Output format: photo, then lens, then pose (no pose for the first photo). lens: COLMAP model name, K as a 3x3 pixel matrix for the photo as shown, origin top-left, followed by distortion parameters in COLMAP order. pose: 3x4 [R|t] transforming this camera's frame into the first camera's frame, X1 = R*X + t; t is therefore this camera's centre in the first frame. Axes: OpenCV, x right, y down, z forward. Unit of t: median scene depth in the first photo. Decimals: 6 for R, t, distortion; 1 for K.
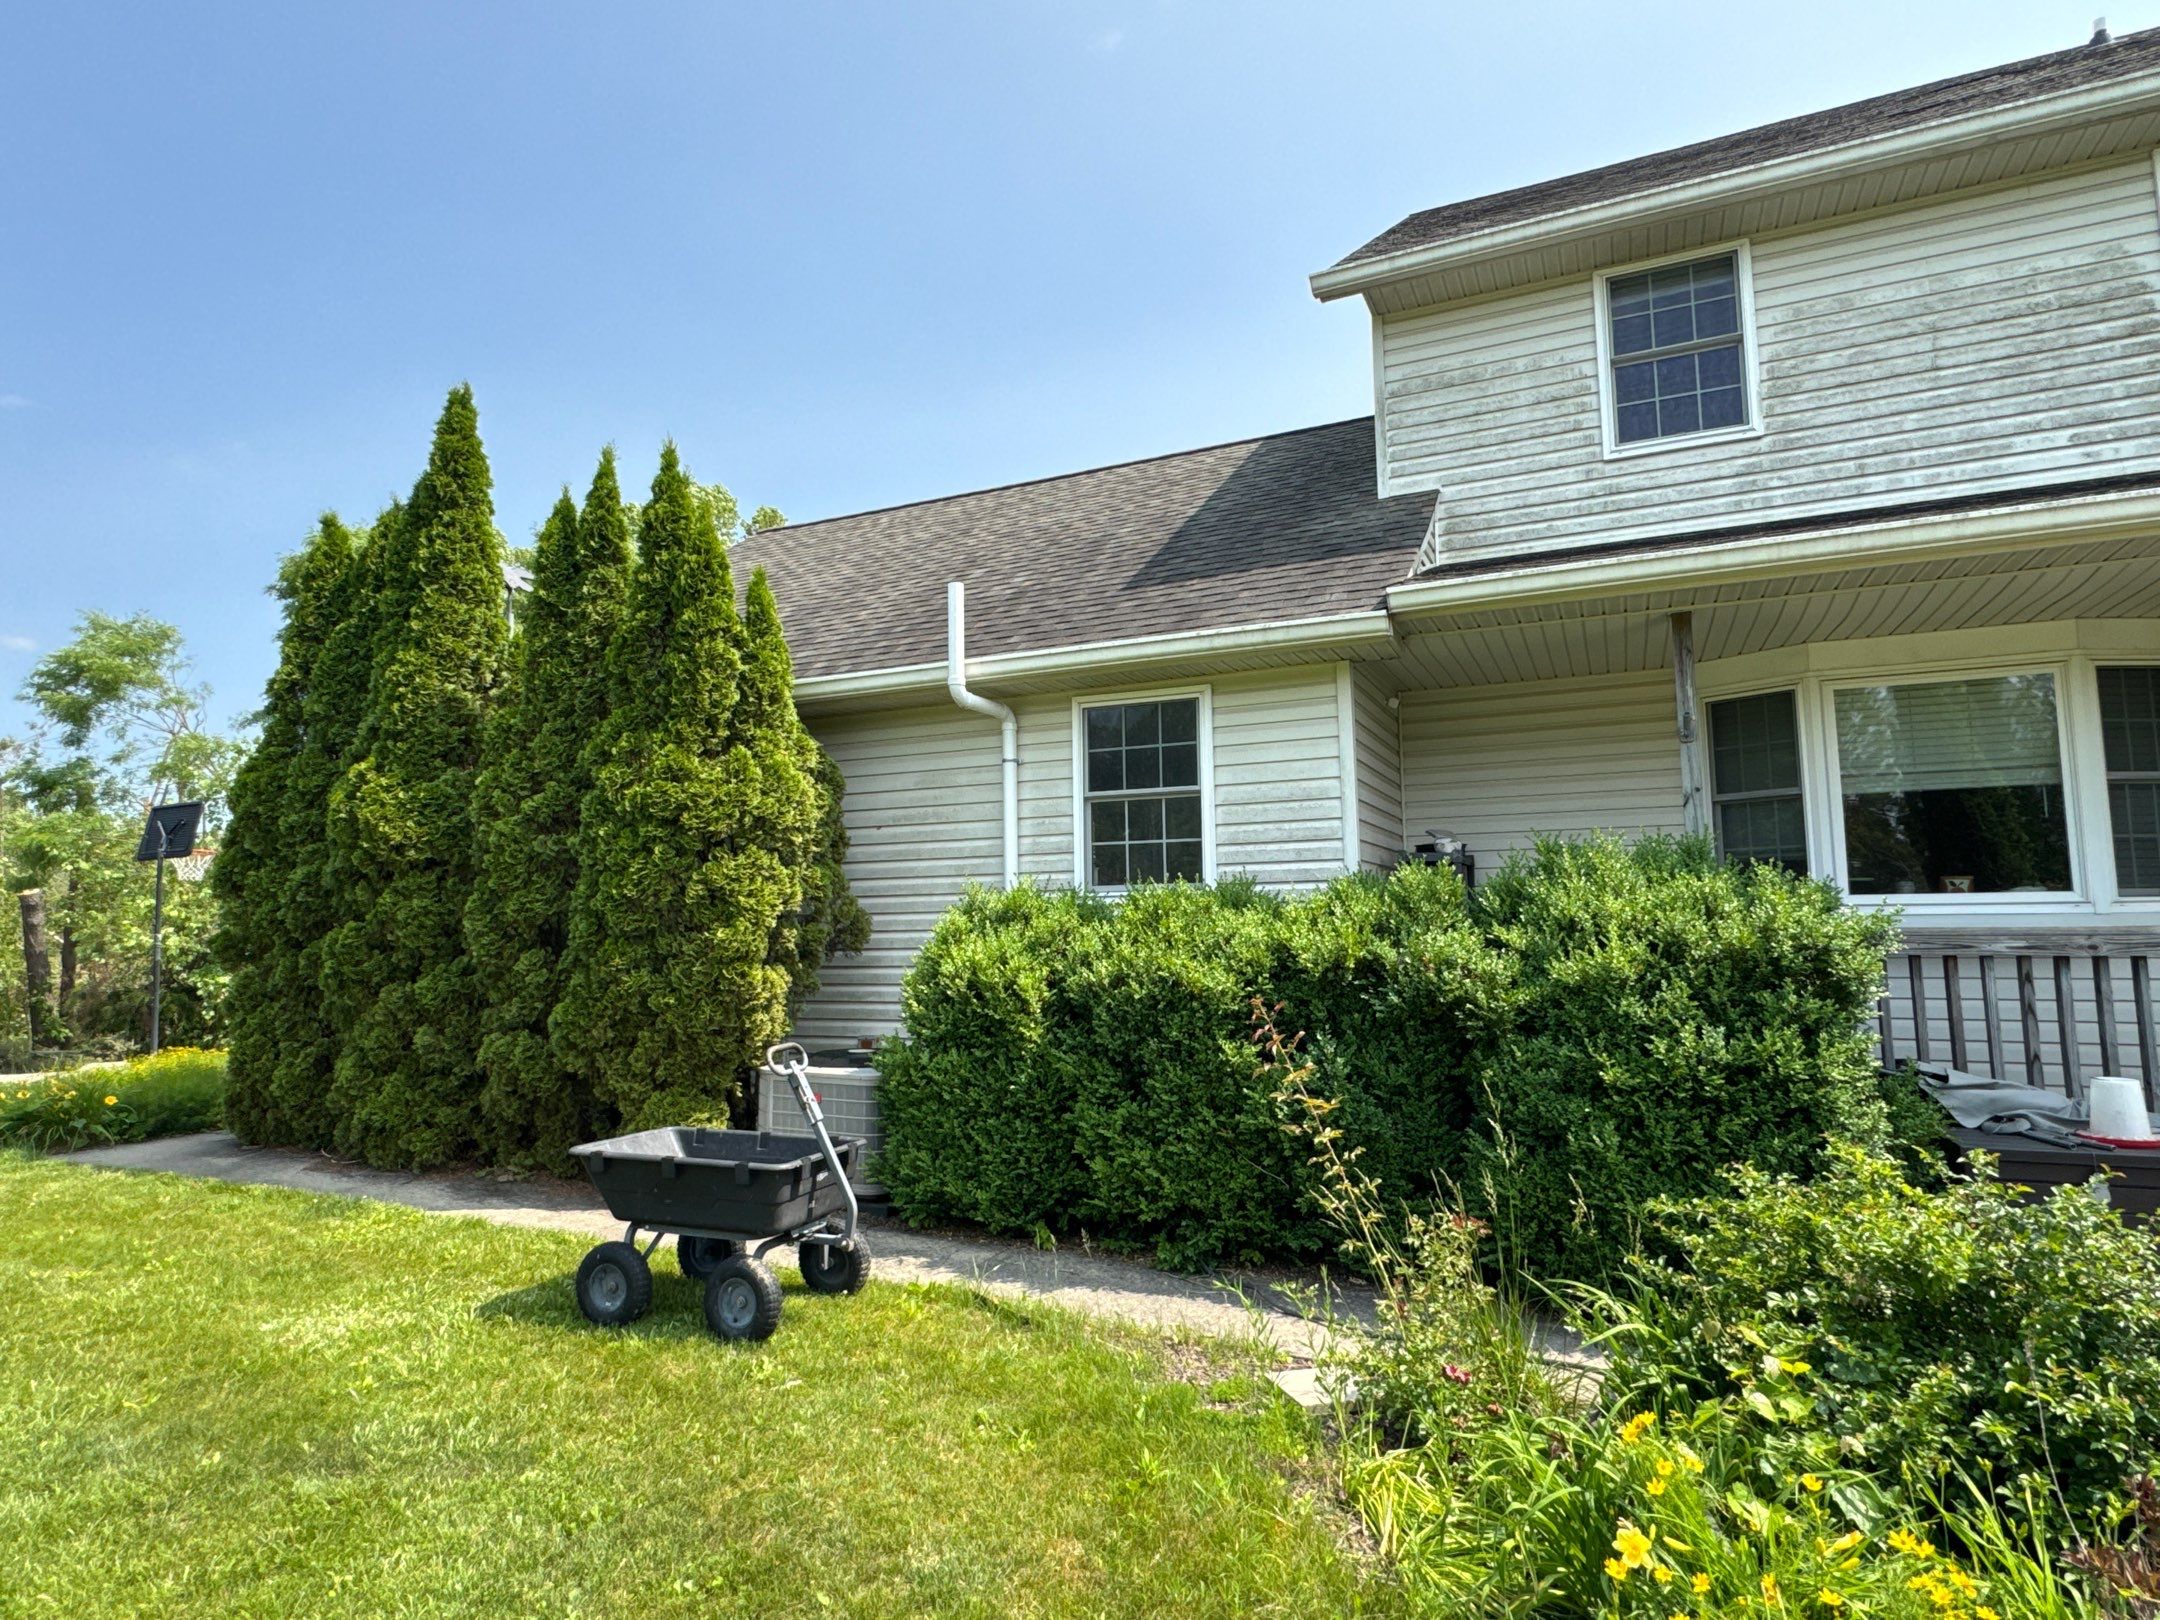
lens RADIAL K [[1215.2, 0, 1071.3], [0, 1215.2, 801.4], [0, 0, 1]] dist [0.004624, 0.000820]
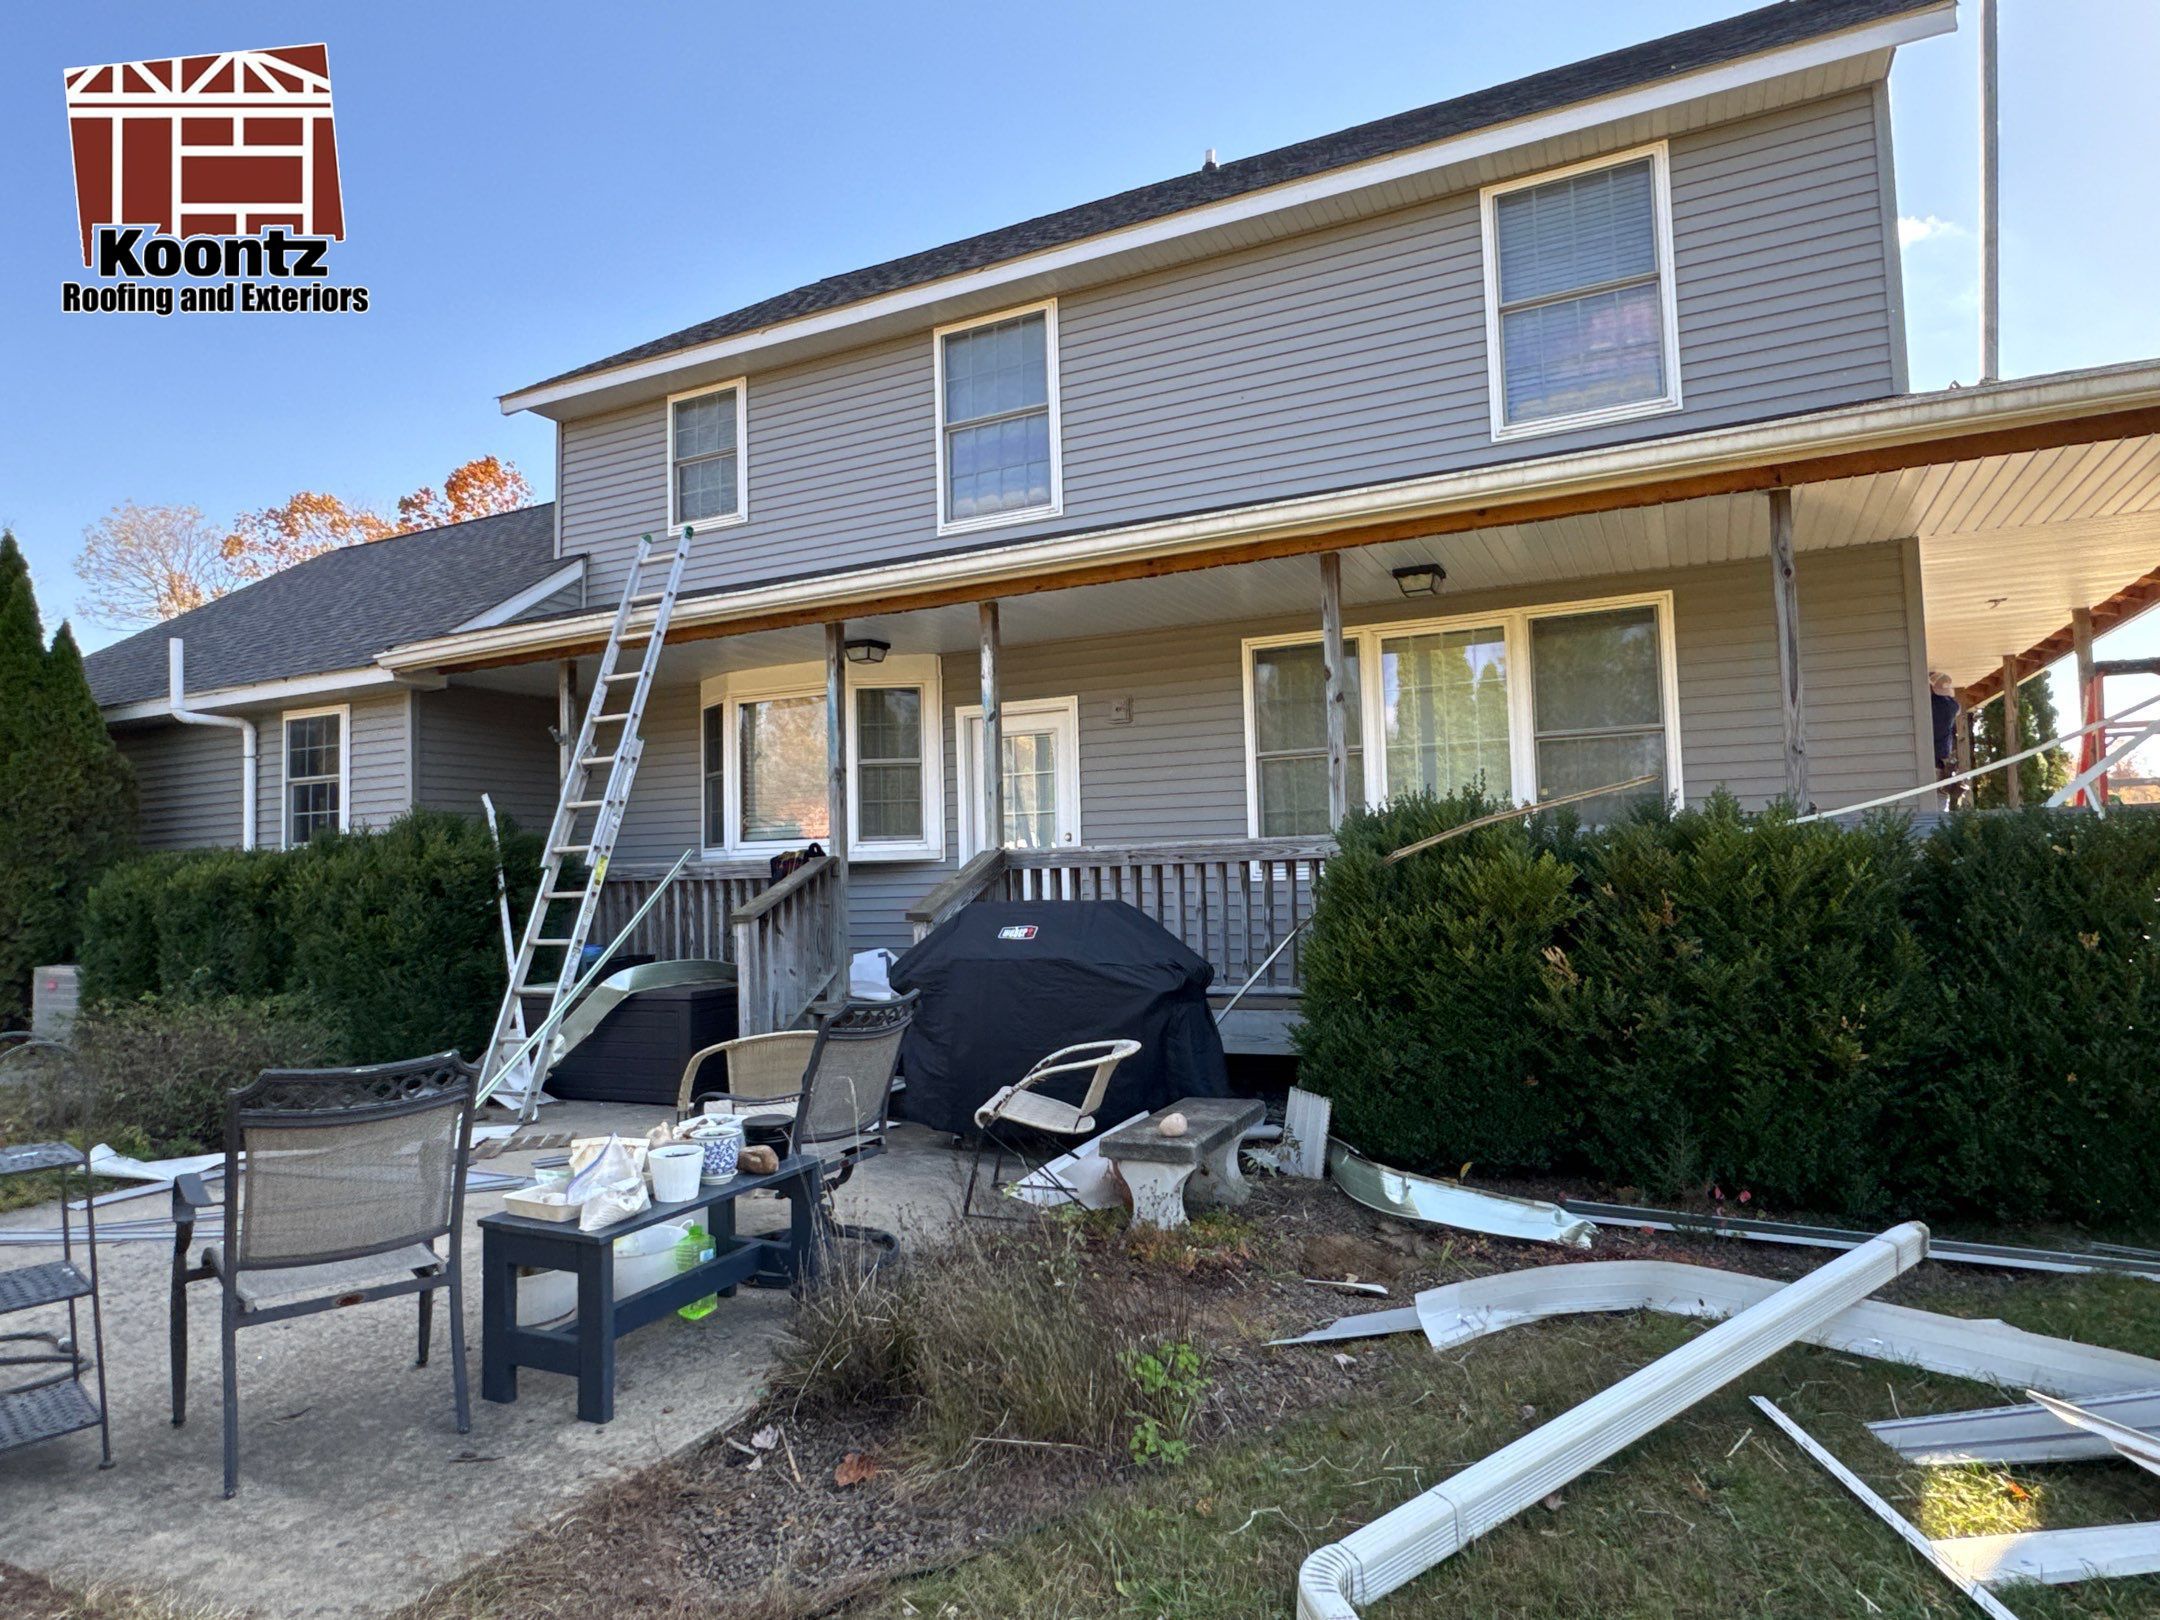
lens RADIAL K [[1215.2, 0, 1069.9], [0, 1215.2, 795.8], [0, 0, 1]] dist [0.004624, 0.000820]
pose [[0.999554, -0.019690, -0.022446, 1.297779], [0.020943, 0.998152, 0.057035, -0.066311], [0.021282, -0.057480, 0.998120, -0.595812]]
